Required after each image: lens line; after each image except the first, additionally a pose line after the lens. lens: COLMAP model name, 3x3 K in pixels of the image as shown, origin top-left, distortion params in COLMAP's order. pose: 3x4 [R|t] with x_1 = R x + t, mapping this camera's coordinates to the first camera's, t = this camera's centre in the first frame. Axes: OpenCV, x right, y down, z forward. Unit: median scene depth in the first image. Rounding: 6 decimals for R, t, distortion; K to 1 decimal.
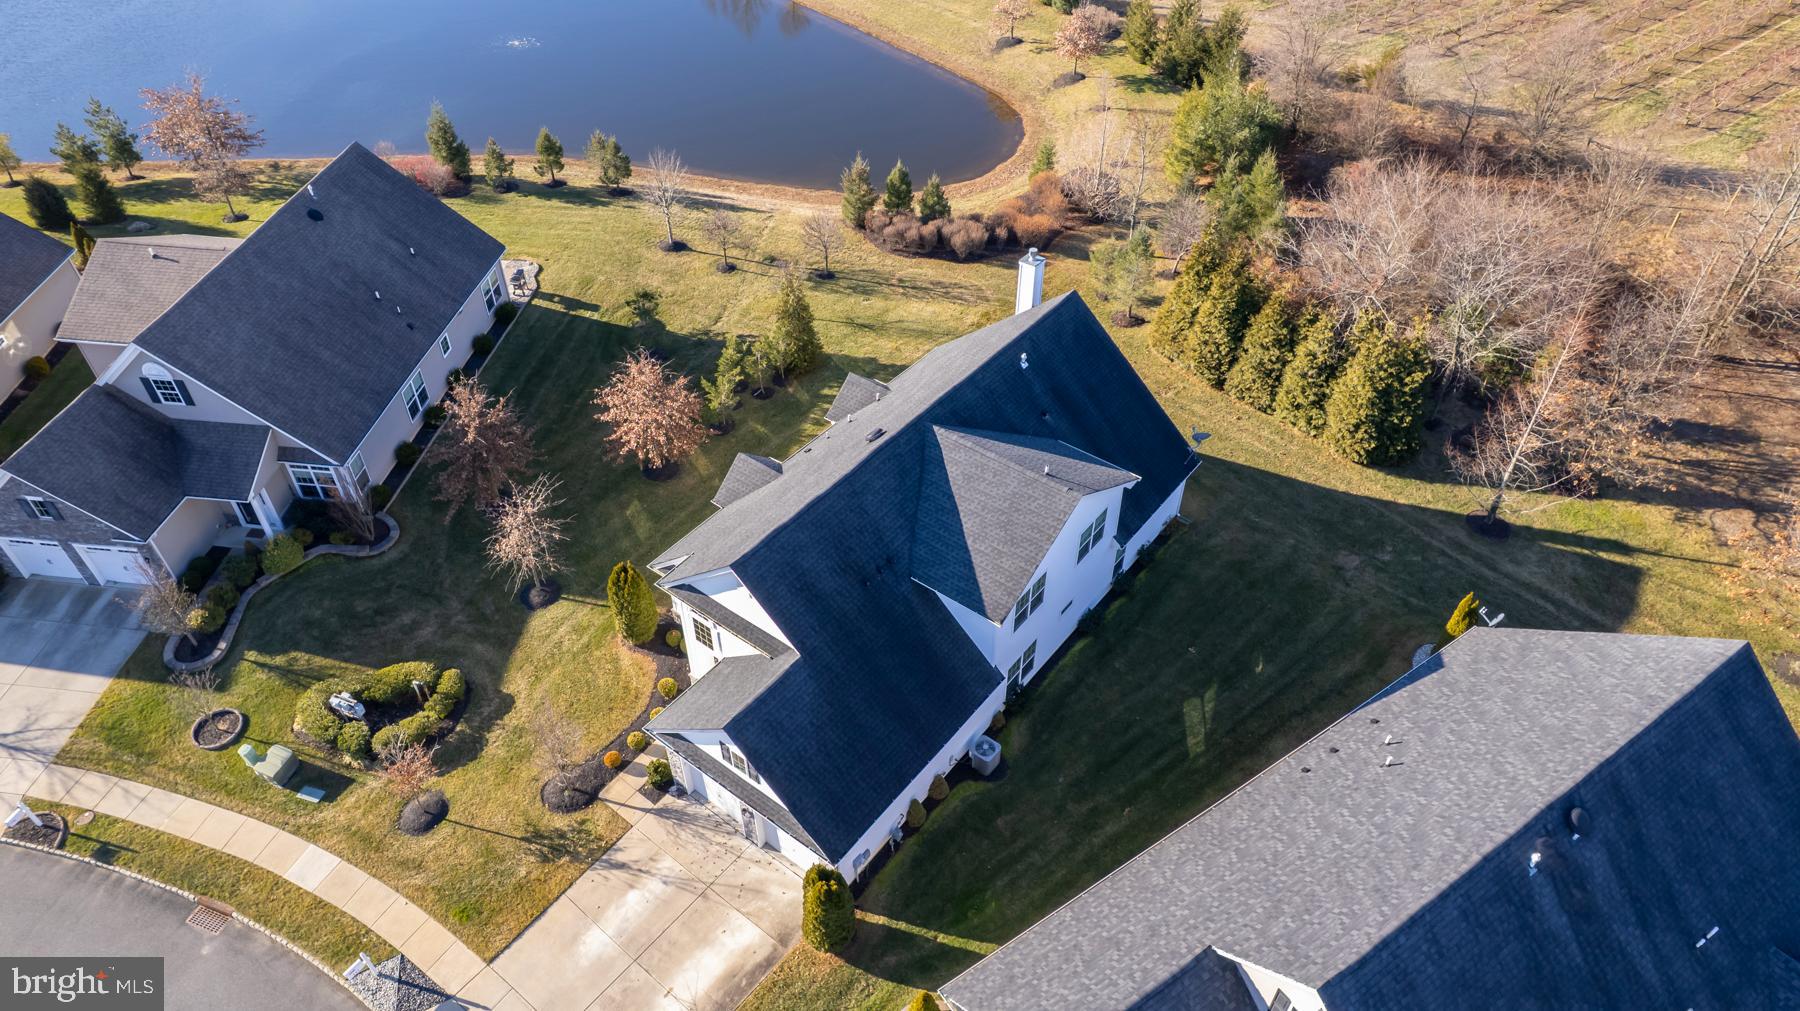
lens RADIAL K [[1153.0, 0, 901.5], [0, 1153.0, 507.5], [0, 0, 1]] dist [-0.076367, 0.087676]
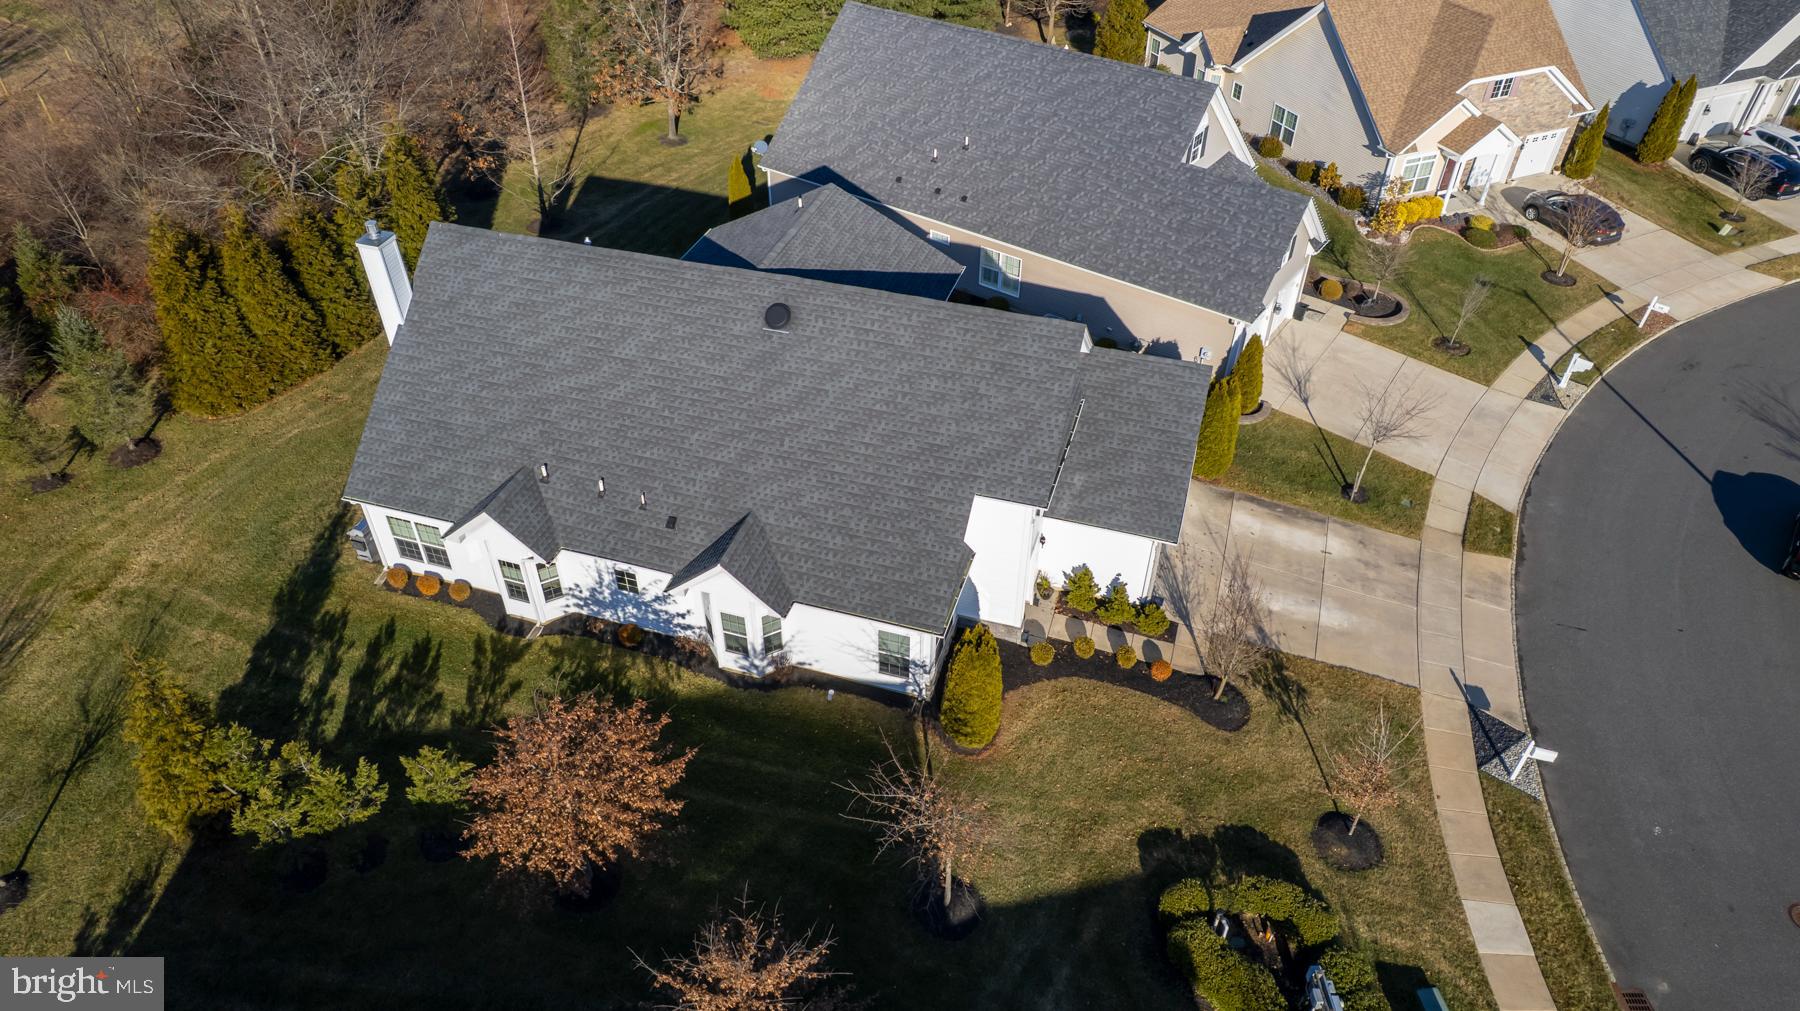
lens RADIAL K [[1153.0, 0, 901.5], [0, 1153.0, 507.5], [0, 0, 1]] dist [-0.076367, 0.087676]
pose [[-0.350793, -0.599757, 0.719191, -0.614416], [0.622173, 0.424719, 0.657659, -0.416501], [-0.699890, 0.678163, 0.224164, 0.760160]]
